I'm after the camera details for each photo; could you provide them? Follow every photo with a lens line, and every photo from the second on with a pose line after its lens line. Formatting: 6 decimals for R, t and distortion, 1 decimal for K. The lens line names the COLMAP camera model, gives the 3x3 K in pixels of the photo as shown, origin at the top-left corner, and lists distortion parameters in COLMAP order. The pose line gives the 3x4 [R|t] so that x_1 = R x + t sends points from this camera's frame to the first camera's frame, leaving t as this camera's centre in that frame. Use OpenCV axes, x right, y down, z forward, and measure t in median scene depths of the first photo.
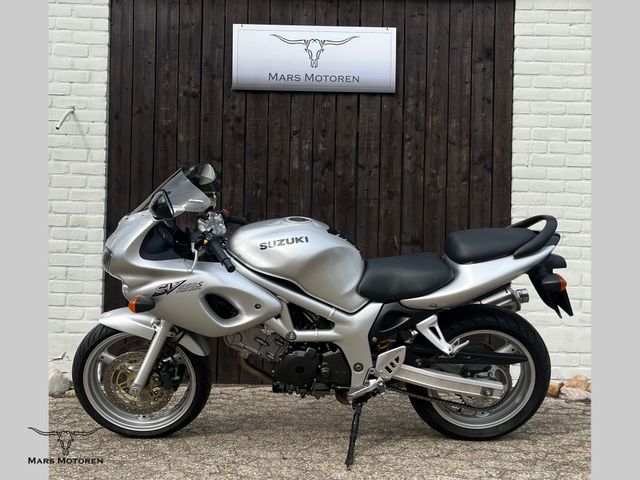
lens RADIAL K [[620.1, 0, 339.8], [0, 620.1, 269.3], [0, 0, 1]] dist [0.031608, -0.044522]
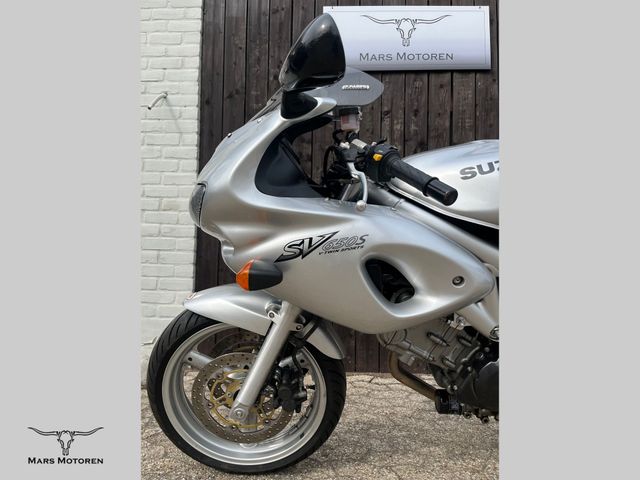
lens RADIAL K [[373.1, 0, 312.3], [0, 373.1, 263.0], [0, 0, 1]] dist [0.009551, -0.007977]
pose [[0.998229, -0.003386, -0.059400, -0.156328], [0.001647, 0.999569, -0.029304, 0.034398], [0.059473, 0.029154, 0.997804, 0.417219]]
